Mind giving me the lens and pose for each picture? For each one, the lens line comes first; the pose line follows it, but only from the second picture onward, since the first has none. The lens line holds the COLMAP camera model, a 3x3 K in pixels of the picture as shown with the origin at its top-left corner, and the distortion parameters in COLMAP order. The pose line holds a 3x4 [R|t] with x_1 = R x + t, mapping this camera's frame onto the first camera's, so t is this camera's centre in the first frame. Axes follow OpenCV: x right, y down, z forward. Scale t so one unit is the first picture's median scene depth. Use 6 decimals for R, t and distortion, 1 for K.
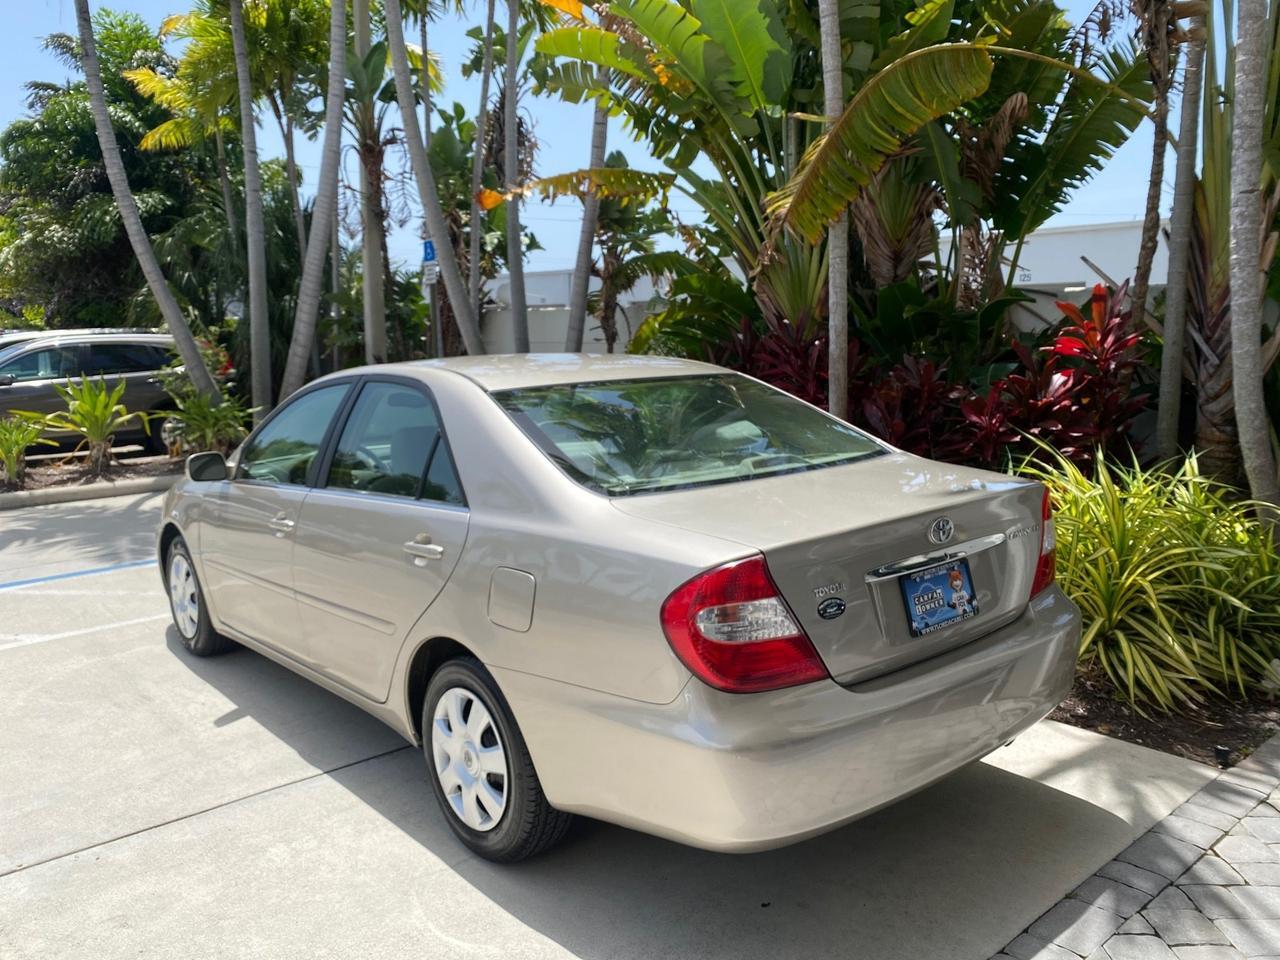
lens RADIAL K [[984.5, 0, 636.2], [0, 984.5, 478.5], [0, 0, 1]] dist [0.000088, 0.002527]
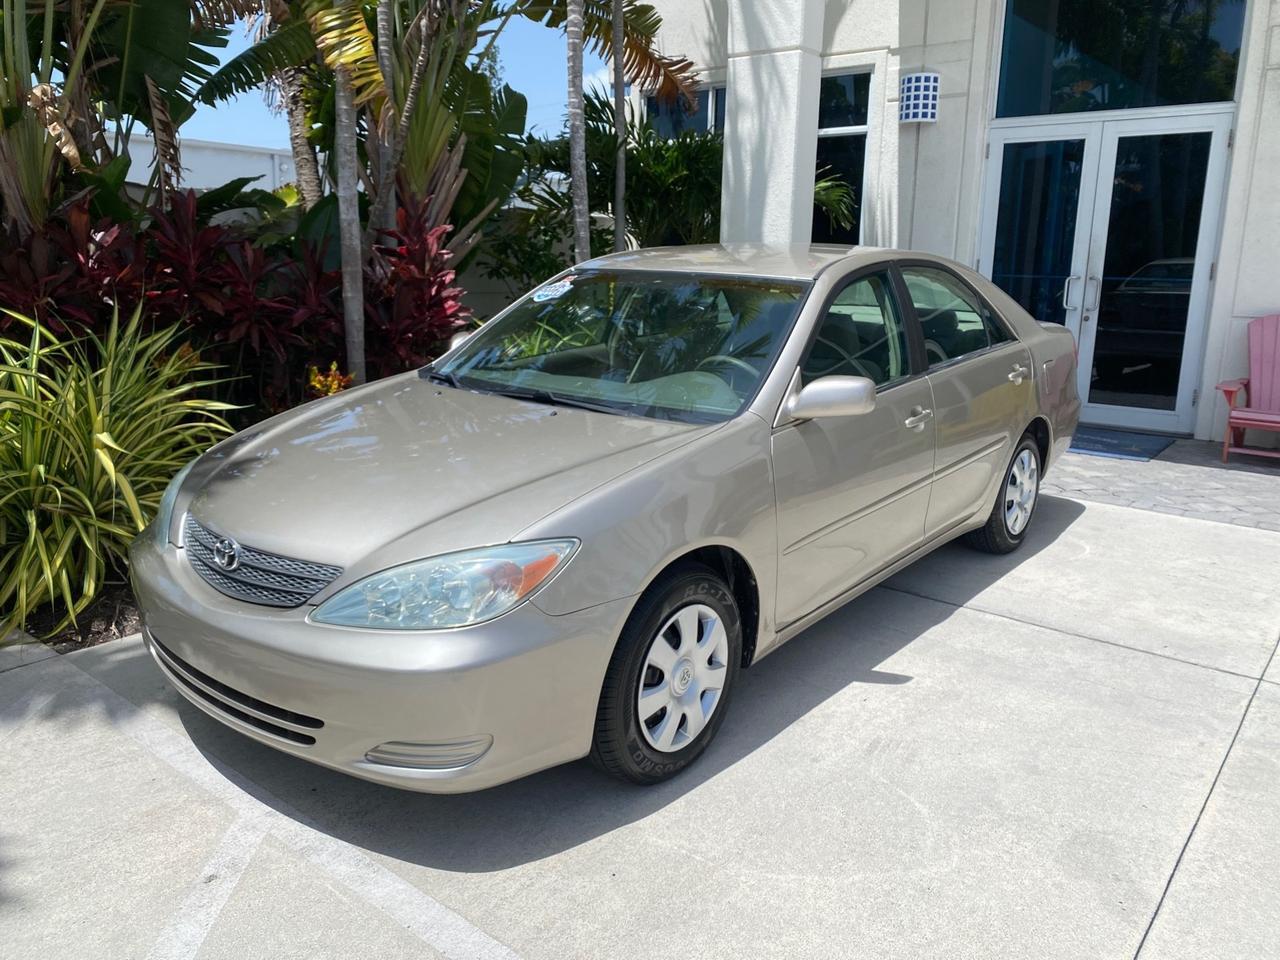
lens RADIAL K [[983.5, 0, 636.4], [0, 983.5, 472.8], [0, 0, 1]] dist [-0.002485, 0.010648]
pose [[-0.165969, -0.206805, 0.964202, -0.880889], [0.131225, 0.964436, 0.229443, -0.111761], [-0.977361, 0.164608, -0.132928, 0.987572]]
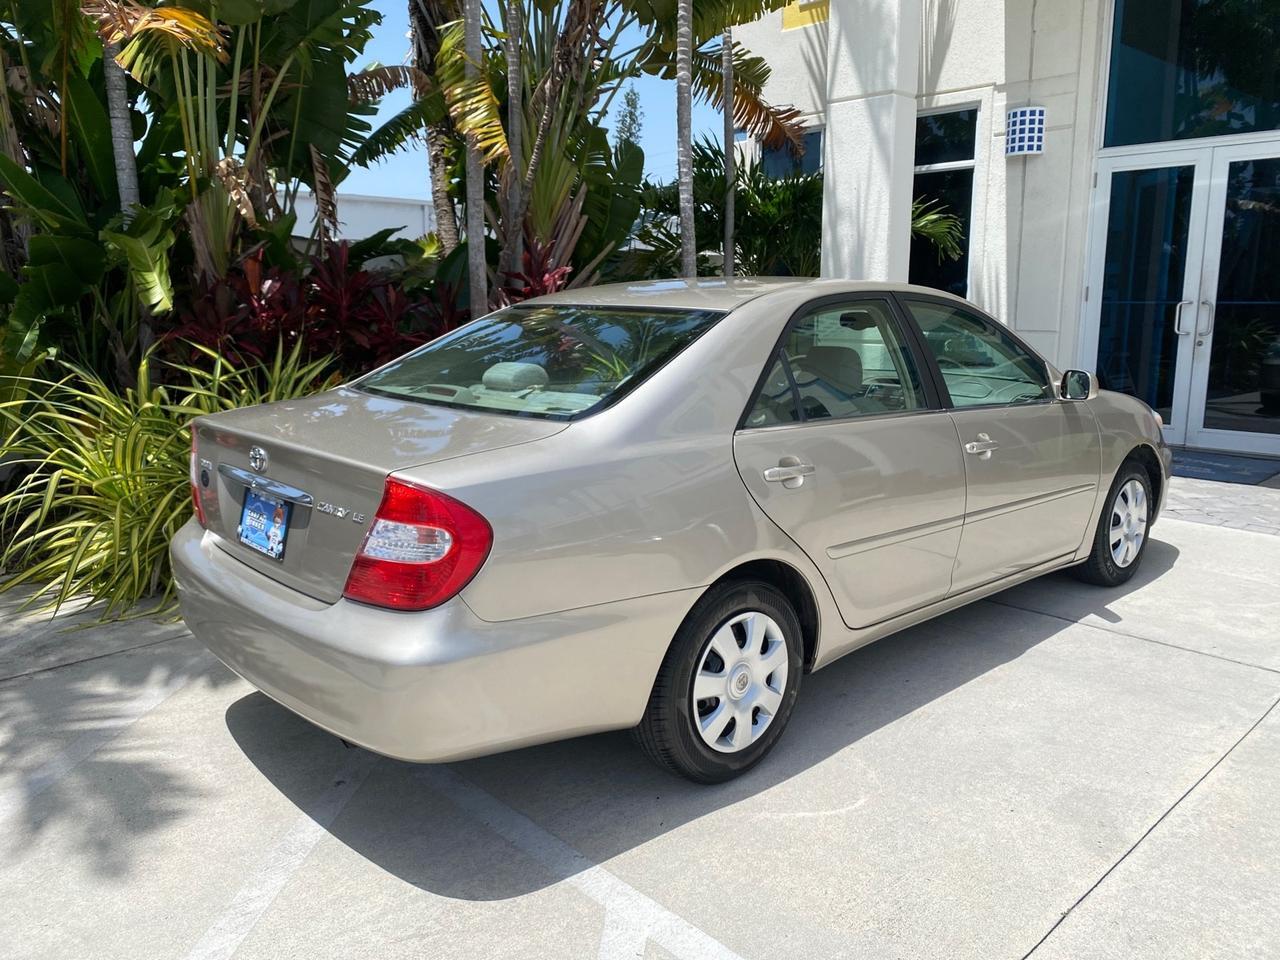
lens RADIAL K [[983.3, 0, 637.1], [0, 983.3, 472.5], [0, 0, 1]] dist [0.007921, -0.003796]
pose [[-0.029246, -0.170642, 0.984899, -0.981546], [0.152574, 0.973012, 0.173114, -0.102179], [-0.987859, 0.155333, -0.002421, 0.954106]]
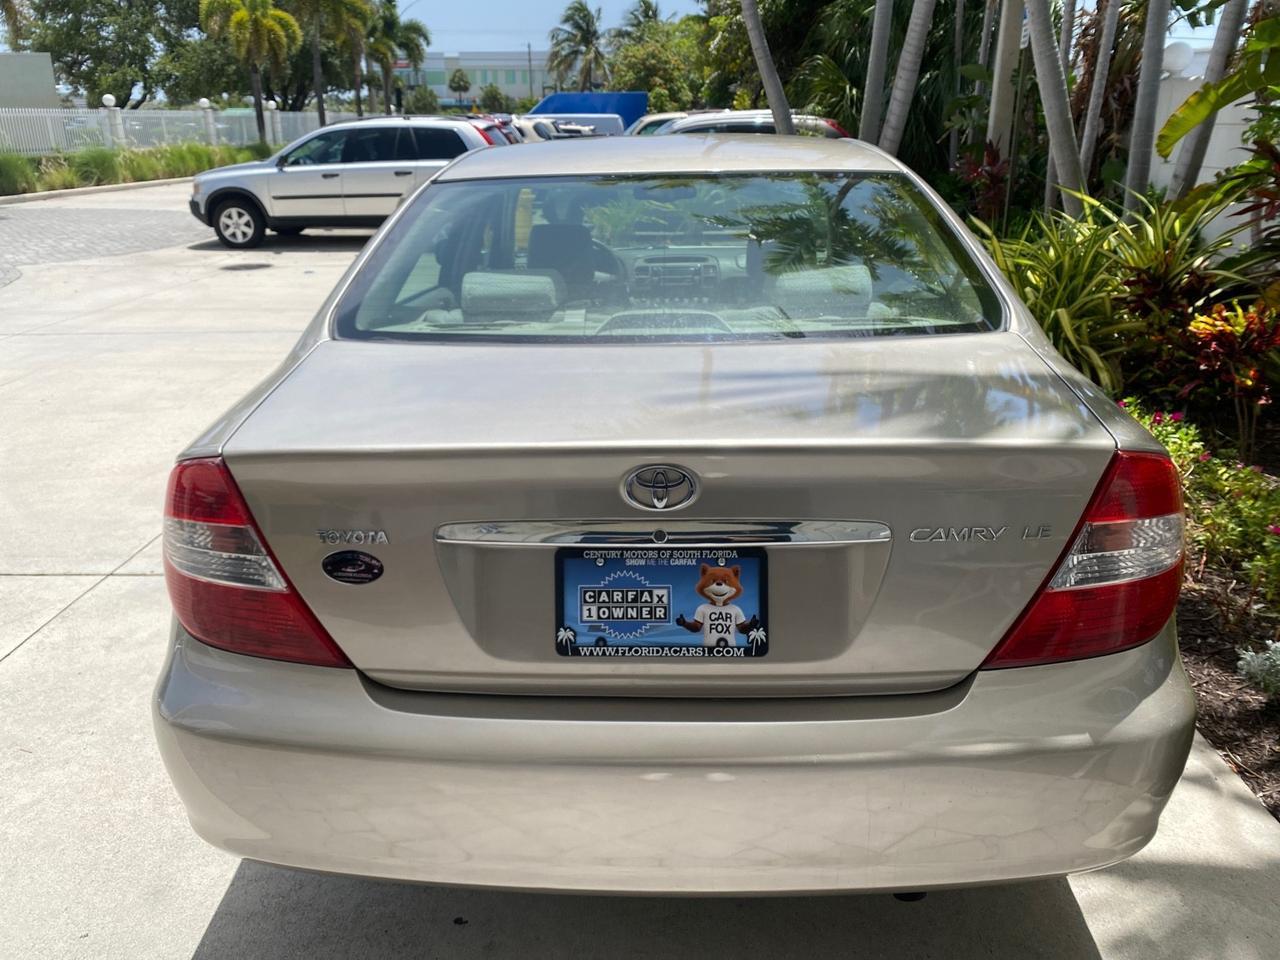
lens RADIAL K [[985.5, 0, 632.7], [0, 985.5, 473.6], [0, 0, 1]] dist [-0.002178, 0.010441]
pose [[0.736932, 0.230799, -0.635345, 0.303642], [-0.098772, 0.966583, 0.236562, -0.038178], [0.668712, -0.111576, 0.735102, 0.284152]]
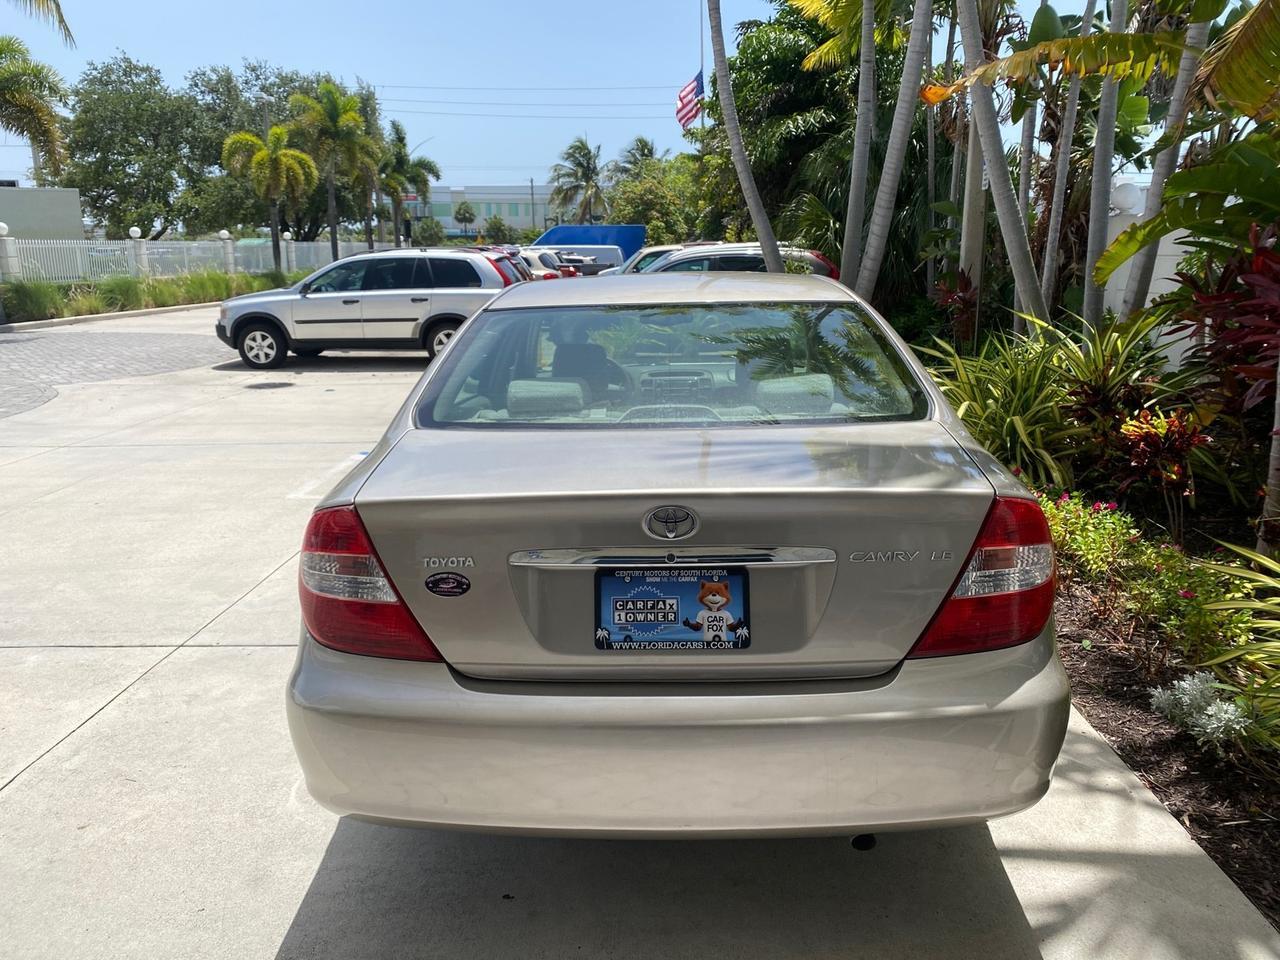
lens RADIAL K [[978.8, 0, 641.8], [0, 978.8, 480.6], [0, 0, 1]] dist [0.013607, -0.005730]
pose [[0.744793, 0.155591, -0.648903, 0.367997], [-0.096560, 0.987331, 0.125909, -0.034043], [0.660273, -0.031118, 0.750381, 0.202872]]
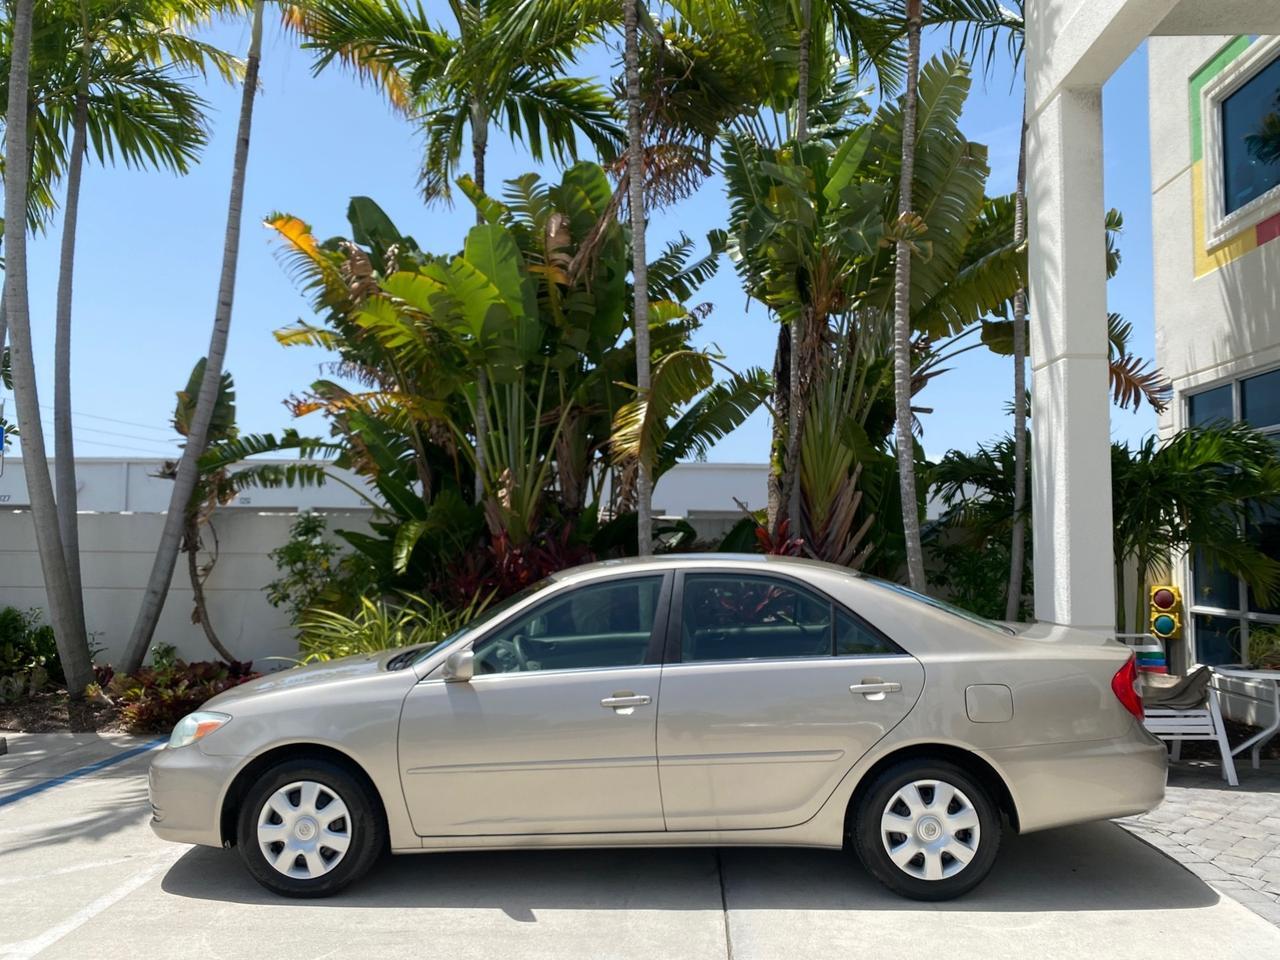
lens RADIAL K [[978.8, 0, 640.5], [0, 978.8, 481.7], [0, 0, 1]] dist [0.015162, -0.006541]
pose [[0.683695, 0.065639, 0.726810, -0.830993], [0.092878, 0.980021, -0.175875, -0.001980], [-0.723834, 0.187750, 0.663939, 0.133801]]
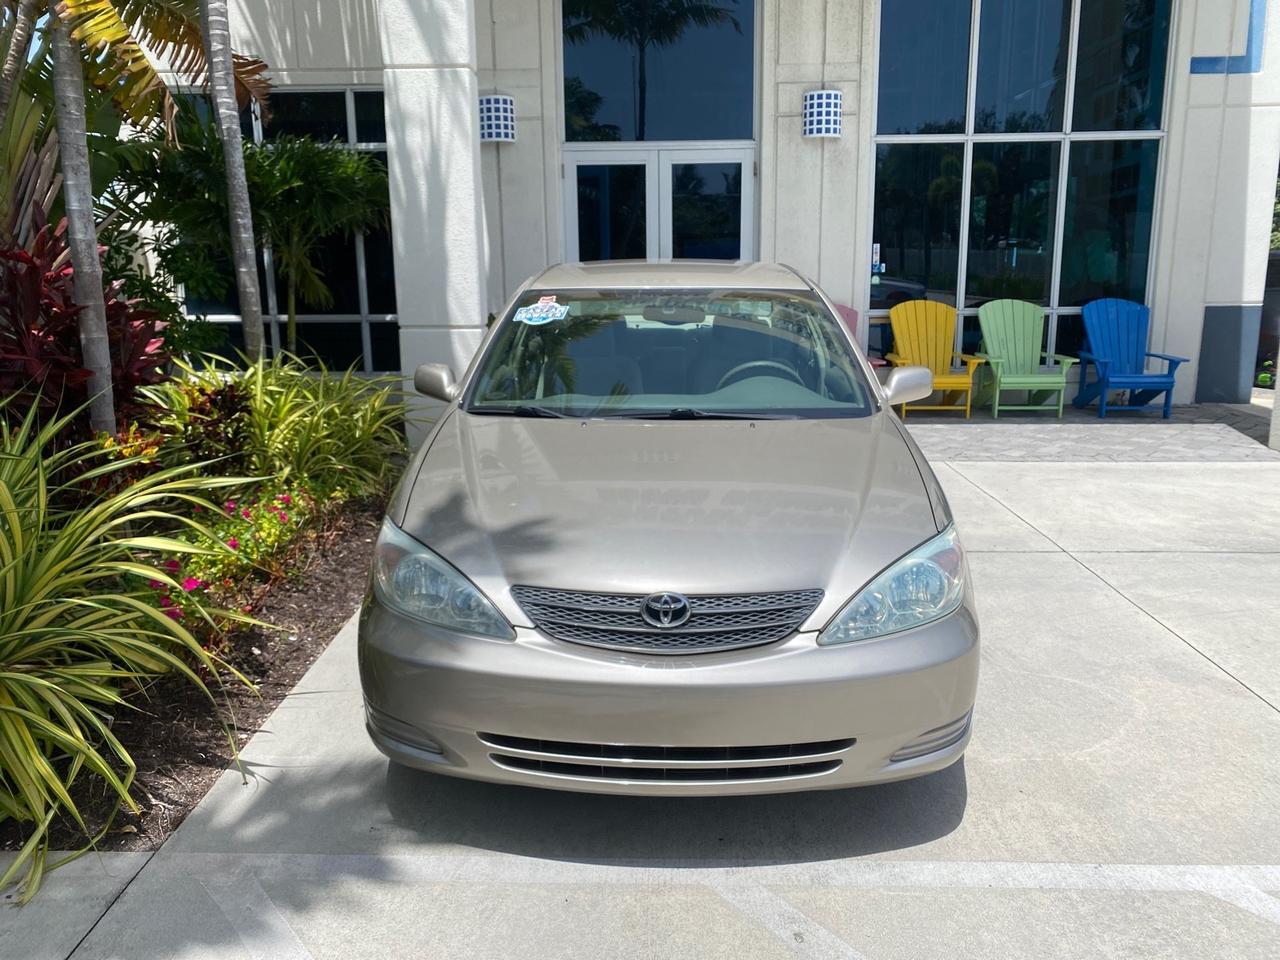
lens RADIAL K [[980.1, 0, 642.1], [0, 980.1, 478.9], [0, 0, 1]] dist [0.007508, 0.000775]
pose [[-0.736819, -0.125415, 0.664356, -0.671905], [0.118104, 0.943659, 0.309127, -0.180674], [-0.665695, 0.306234, -0.680493, 1.404235]]
